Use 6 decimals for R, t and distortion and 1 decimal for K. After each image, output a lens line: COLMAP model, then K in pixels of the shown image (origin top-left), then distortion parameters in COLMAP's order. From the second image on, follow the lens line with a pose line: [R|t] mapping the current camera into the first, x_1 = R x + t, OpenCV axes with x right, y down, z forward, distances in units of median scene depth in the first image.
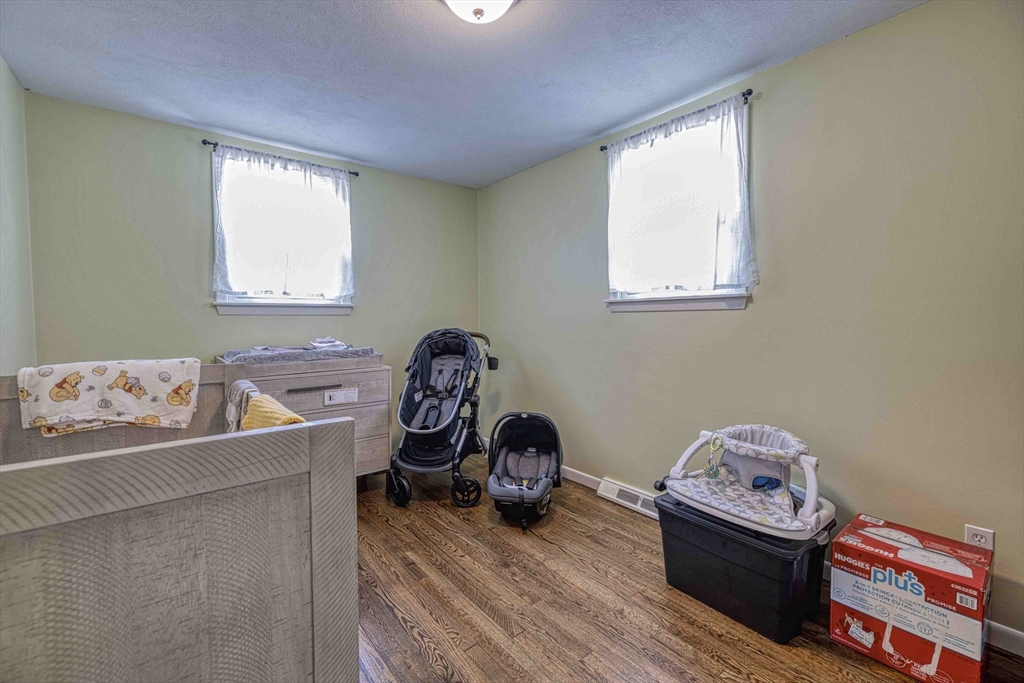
lens RADIAL K [[425.9, 0, 508.0], [0, 425.9, 334.4], [0, 0, 1]] dist [-0.002182, -0.000209]
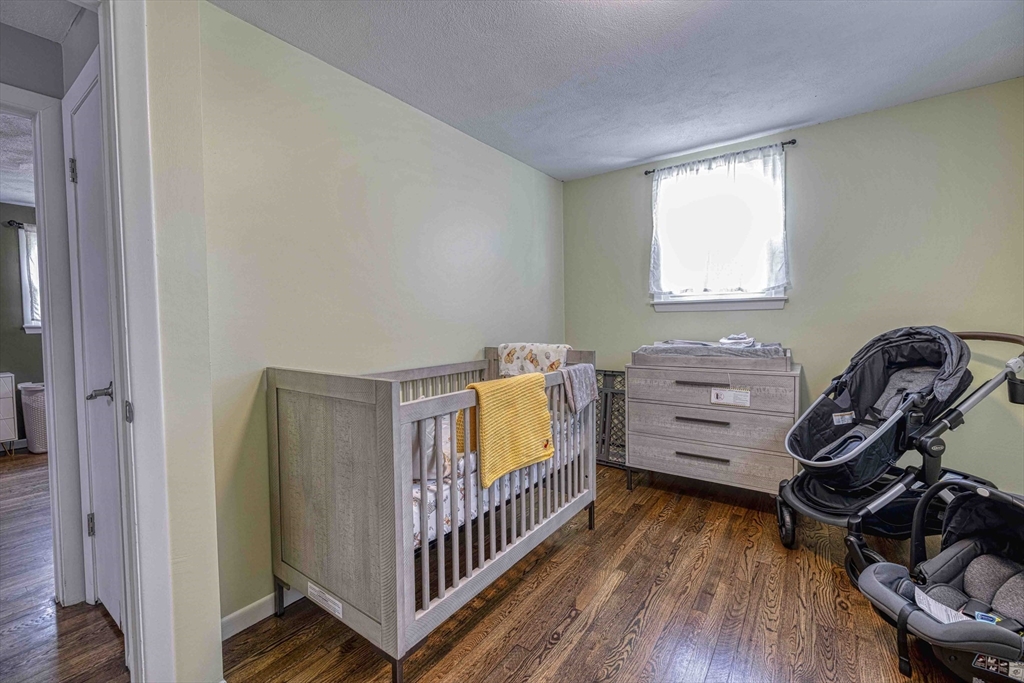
lens RADIAL K [[425.9, 0, 508.0], [0, 425.9, 334.4], [0, 0, 1]] dist [-0.002182, -0.000209]
pose [[0.269378, 0.033913, -0.962437, 0.373729], [-0.018697, 0.999376, 0.029981, -0.011365], [0.962853, 0.009918, 0.269844, 0.273031]]
